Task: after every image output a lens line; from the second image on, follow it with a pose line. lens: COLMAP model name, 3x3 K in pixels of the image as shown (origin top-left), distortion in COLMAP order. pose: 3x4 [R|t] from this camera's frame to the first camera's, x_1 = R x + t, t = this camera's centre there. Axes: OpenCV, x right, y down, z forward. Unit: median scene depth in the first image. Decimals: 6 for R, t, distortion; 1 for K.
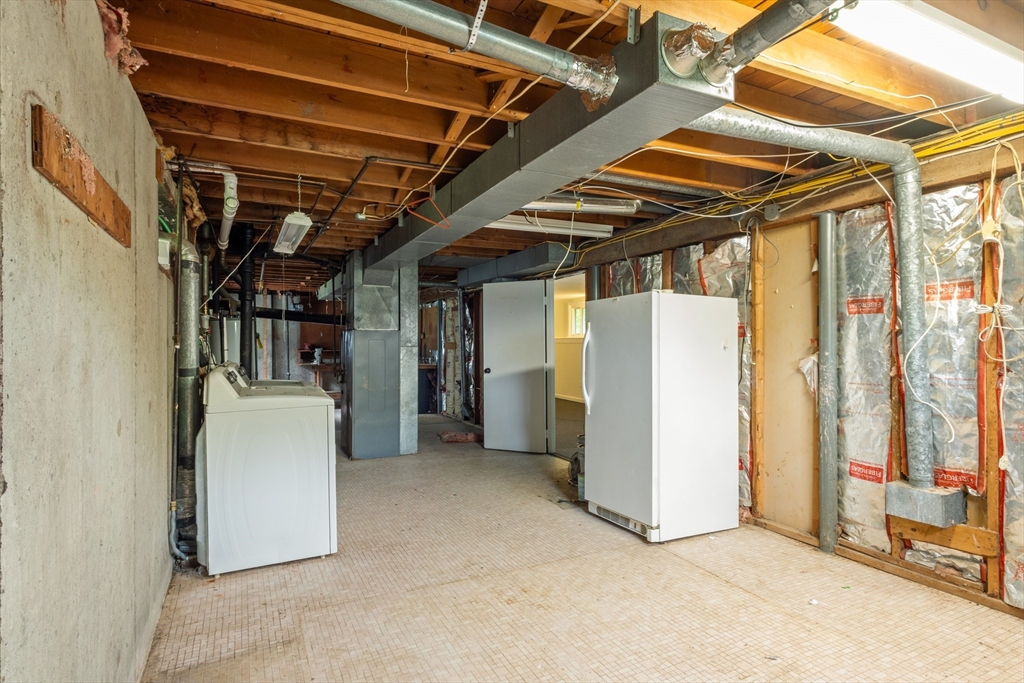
lens RADIAL K [[547.8, 0, 512.0], [0, 547.8, 341.5], [0, 0, 1]] dist [0.000112, -0.000652]
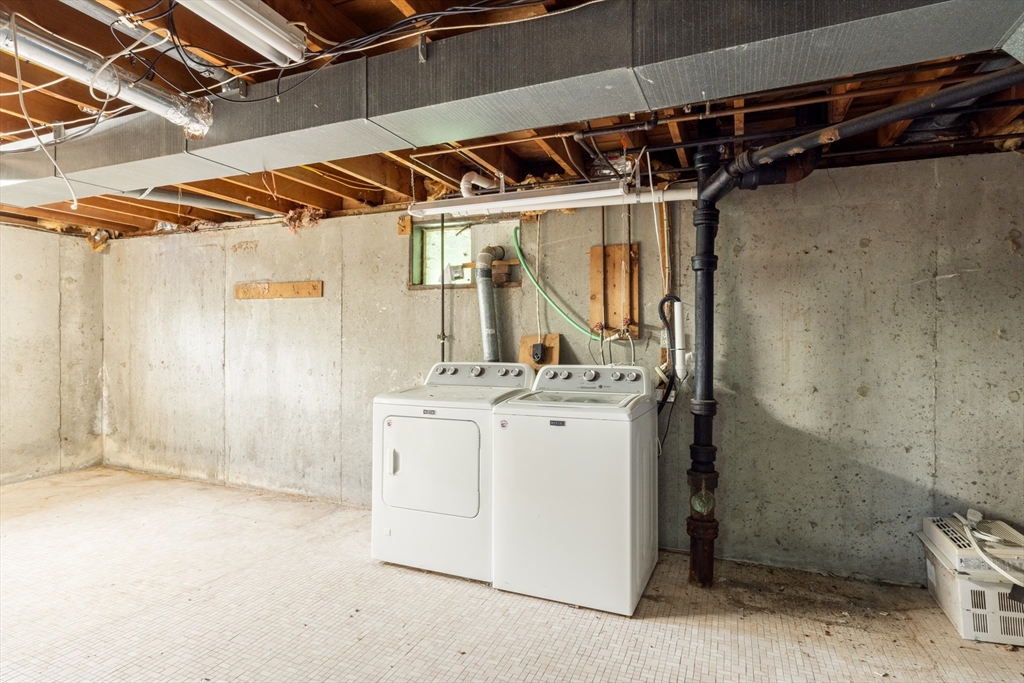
lens RADIAL K [[547.8, 0, 512.0], [0, 547.8, 341.5], [0, 0, 1]] dist [0.000112, -0.000652]
pose [[-0.755855, 0.000685, -0.654739, 0.143505], [-0.001768, 0.999994, 0.003087, 0.006386], [0.654737, 0.003491, -0.755849, 2.273093]]
